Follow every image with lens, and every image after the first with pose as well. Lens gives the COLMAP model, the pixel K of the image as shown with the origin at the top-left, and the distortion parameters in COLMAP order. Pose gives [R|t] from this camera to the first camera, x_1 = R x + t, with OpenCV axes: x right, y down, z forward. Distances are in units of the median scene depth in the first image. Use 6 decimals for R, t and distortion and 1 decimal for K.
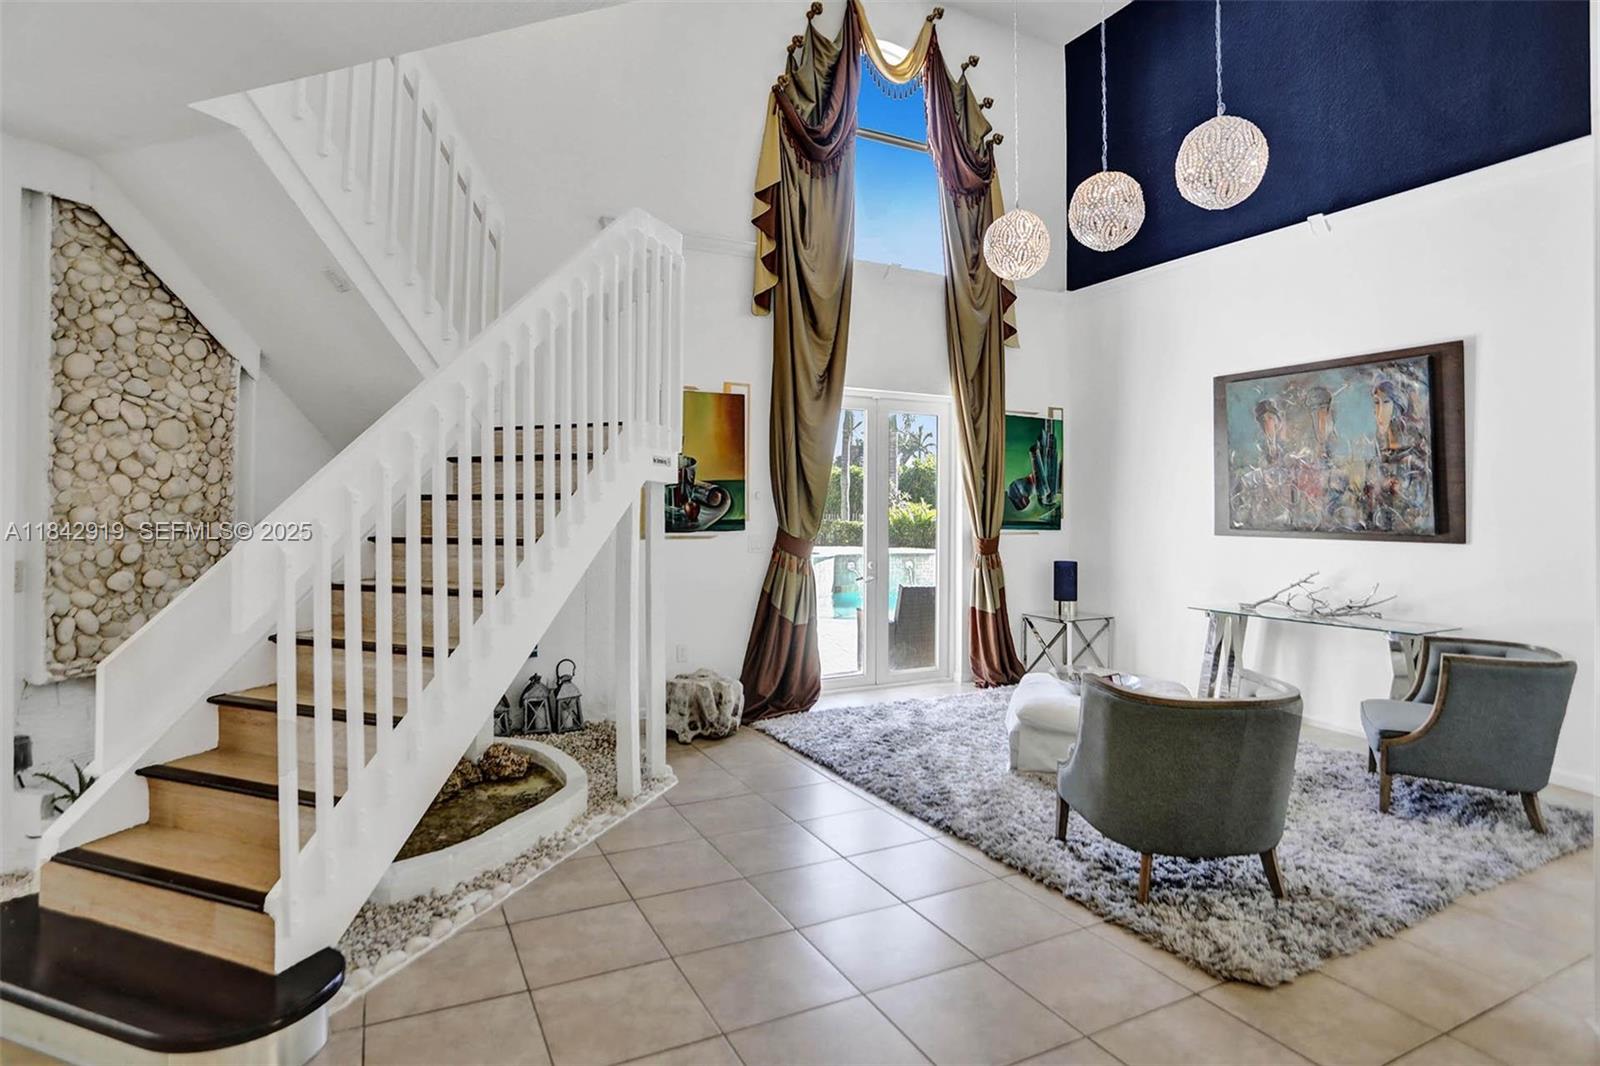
lens RADIAL K [[837.0, 0, 784.5], [0, 837.0, 507.1], [0, 0, 1]] dist [-0.054085, 0.020901]
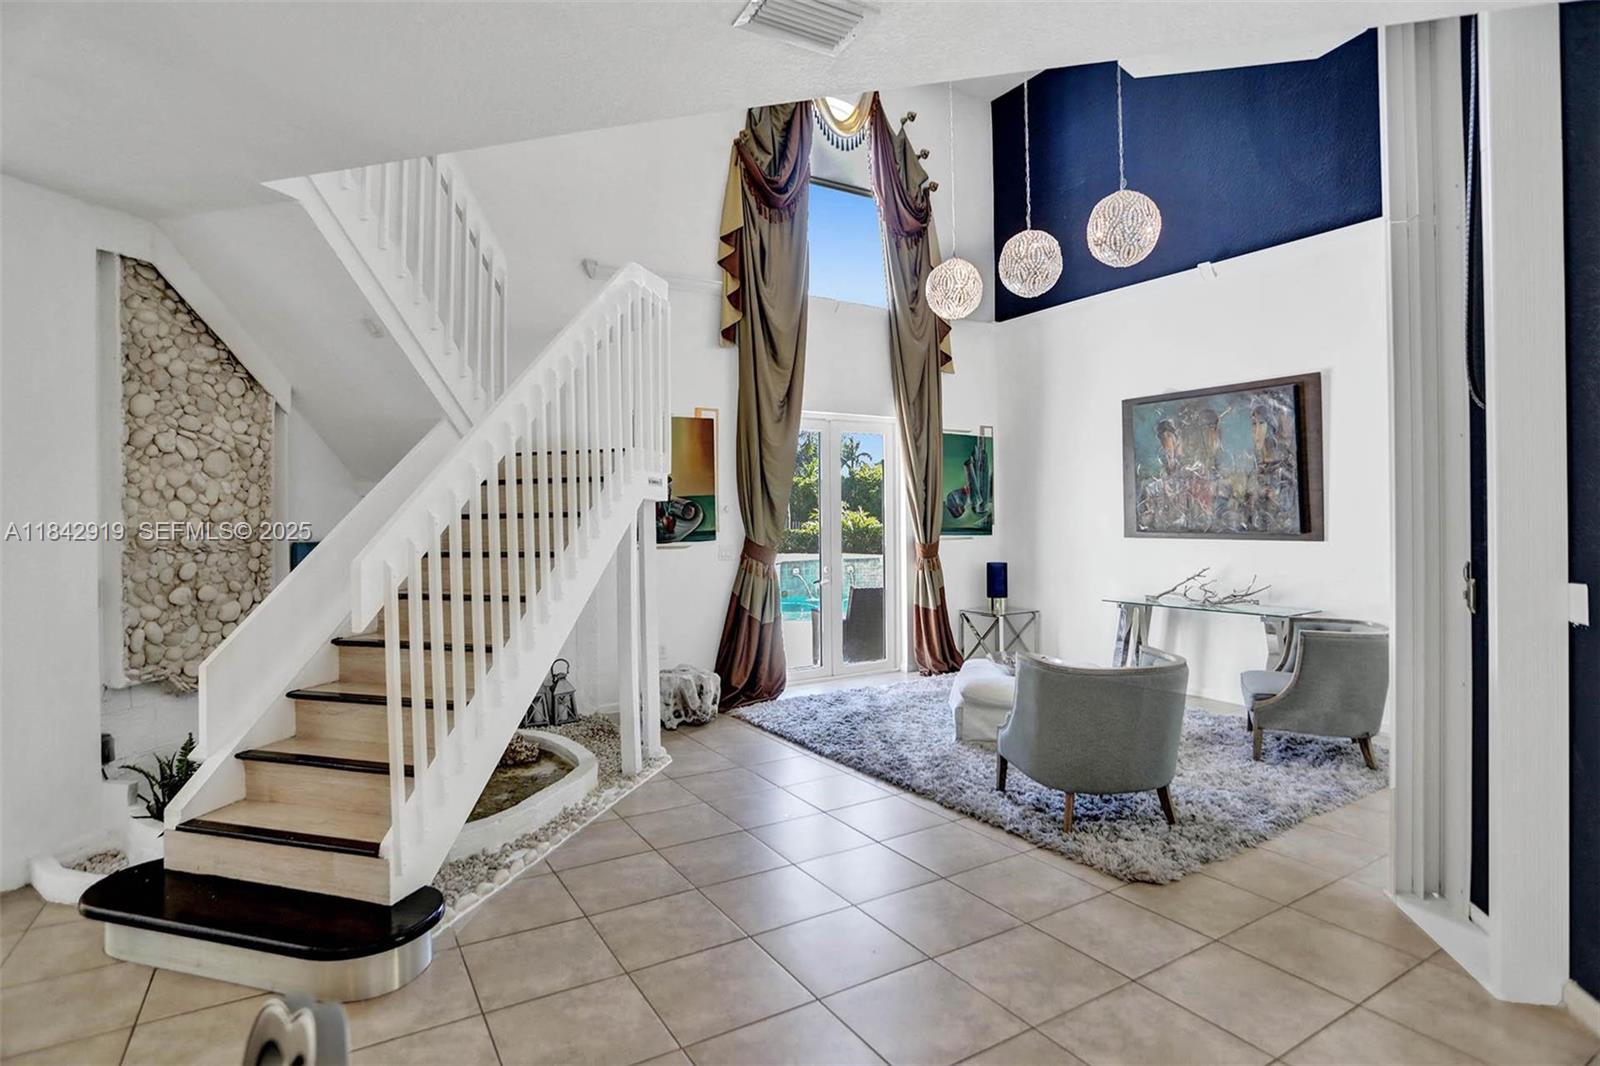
lens RADIAL K [[811.4, 0, 787.2], [0, 811.4, 526.6], [0, 0, 1]] dist [-0.051629, 0.012463]
pose [[0.996804, -0.016725, 0.078113, -0.053445], [0.015699, 0.999782, 0.013733, -0.005496], [-0.078325, -0.012463, 0.996850, -0.124072]]
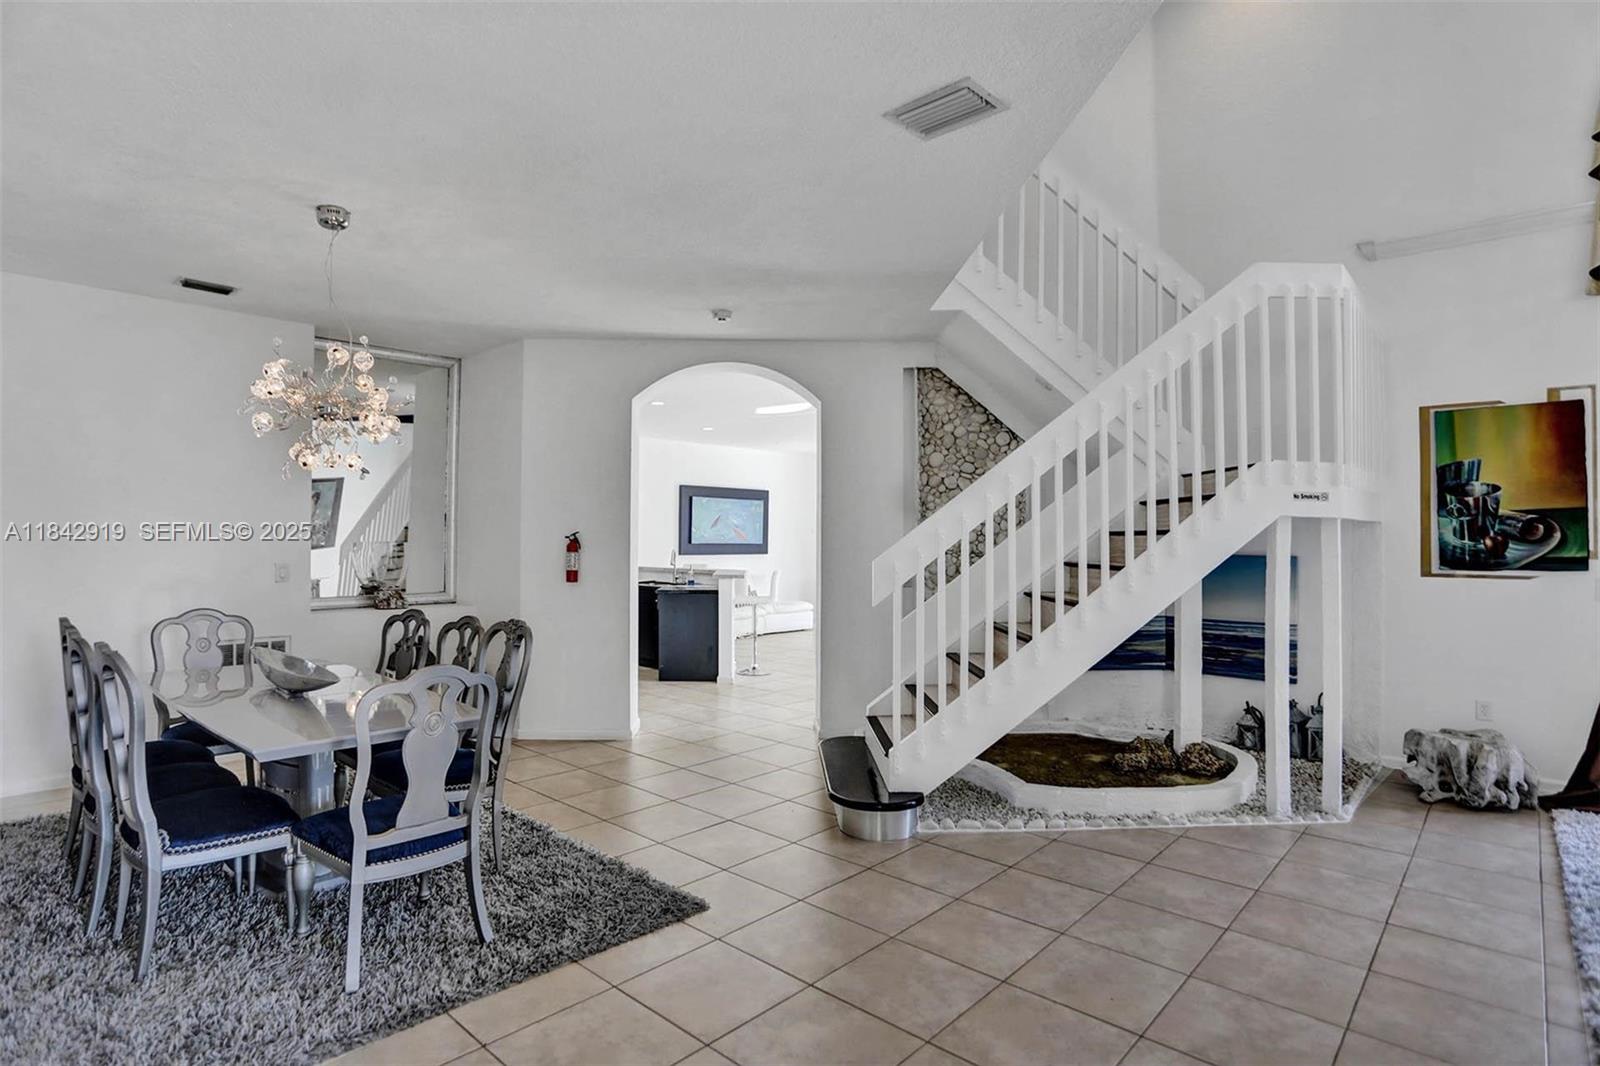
lens RADIAL K [[828.7, 0, 800.0], [0, 828.7, 533.0], [0, 0, 1]] dist [-0.047244, 0.000484]
pose [[0.375943, -0.002926, -0.926638, 0.530492], [-0.000830, 0.999994, -0.003494, -0.007239], [0.926642, 0.002083, 0.375938, 0.047833]]
